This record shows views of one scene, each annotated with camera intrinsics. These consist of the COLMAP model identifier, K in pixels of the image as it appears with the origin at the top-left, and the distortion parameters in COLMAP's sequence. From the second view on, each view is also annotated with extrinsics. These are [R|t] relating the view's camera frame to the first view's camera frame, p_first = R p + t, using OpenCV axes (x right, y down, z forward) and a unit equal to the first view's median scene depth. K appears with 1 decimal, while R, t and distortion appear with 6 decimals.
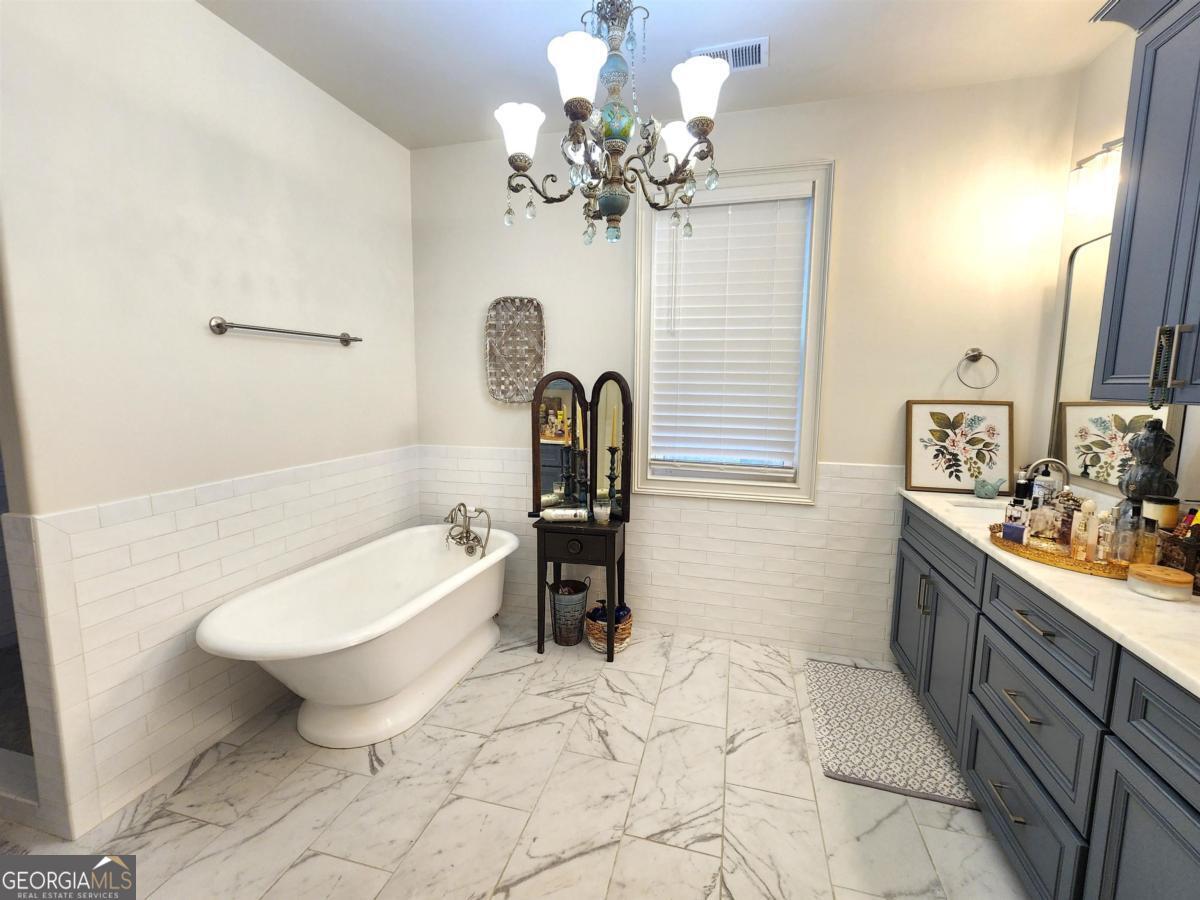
lens RADIAL K [[518.8, 0, 593.1], [0, 518.8, 446.9], [0, 0, 1]] dist [0.000682, 0.000251]
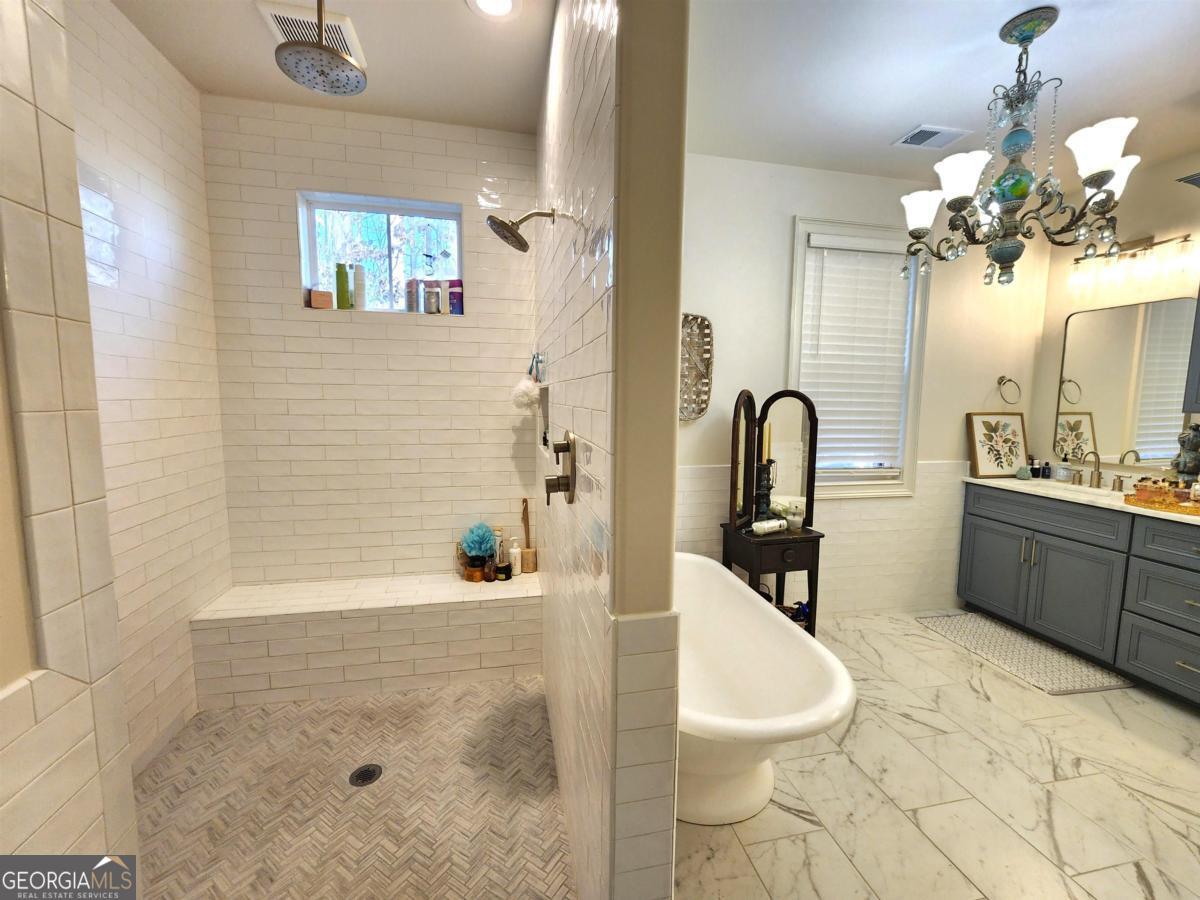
lens RADIAL K [[497.3, 0, 604.6], [0, 497.3, 448.3], [0, 0, 1]] dist [0.000989, -0.000061]
pose [[0.888848, -0.046833, 0.455802, -0.876894], [0.054283, 0.998520, -0.003260, -0.045512], [-0.454975, 0.027641, 0.890075, 0.283246]]
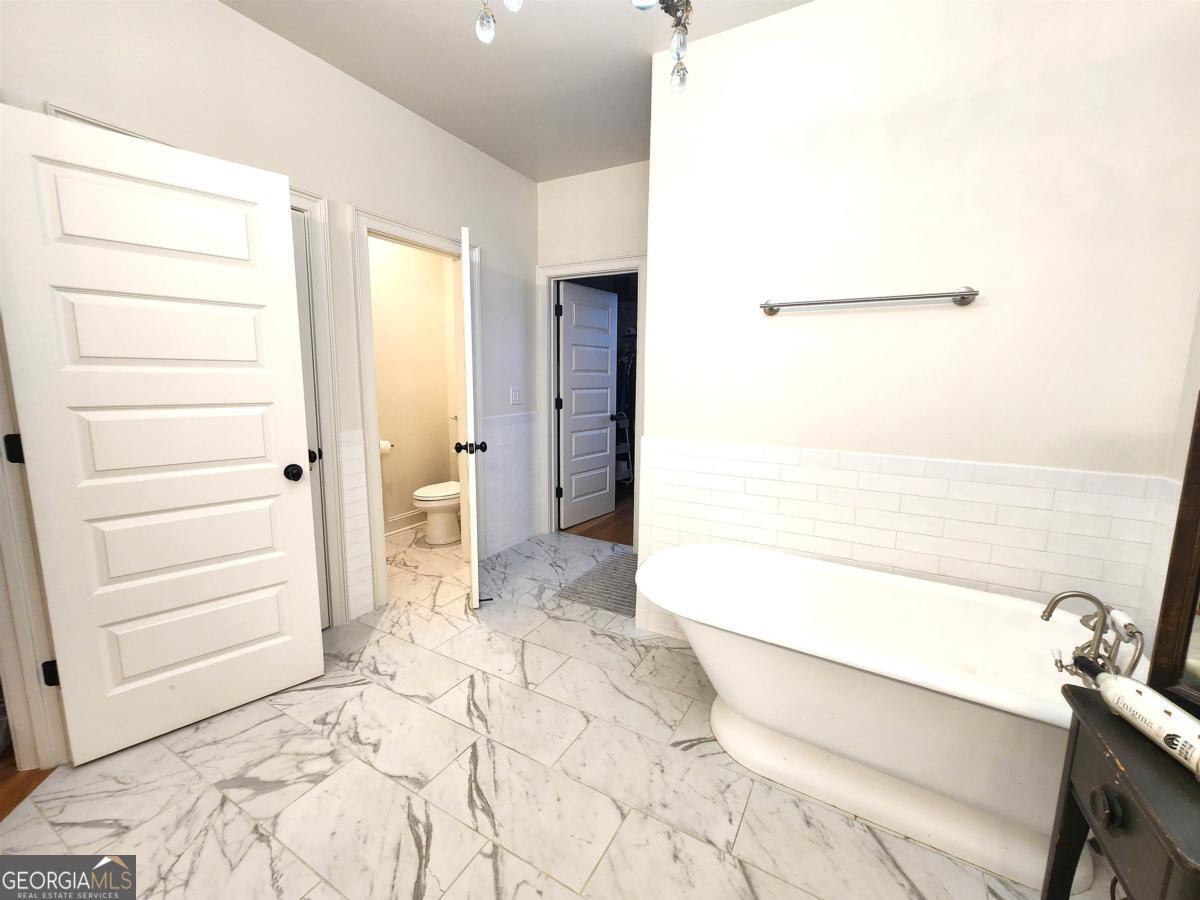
lens RADIAL K [[497.3, 0, 604.6], [0, 497.3, 448.3], [0, 0, 1]] dist [0.000989, -0.000061]
pose [[-0.237176, 0.131676, -0.962501, 0.352201], [-0.134436, 0.976790, 0.166758, -0.054447], [0.962120, 0.168945, -0.213969, 0.758987]]
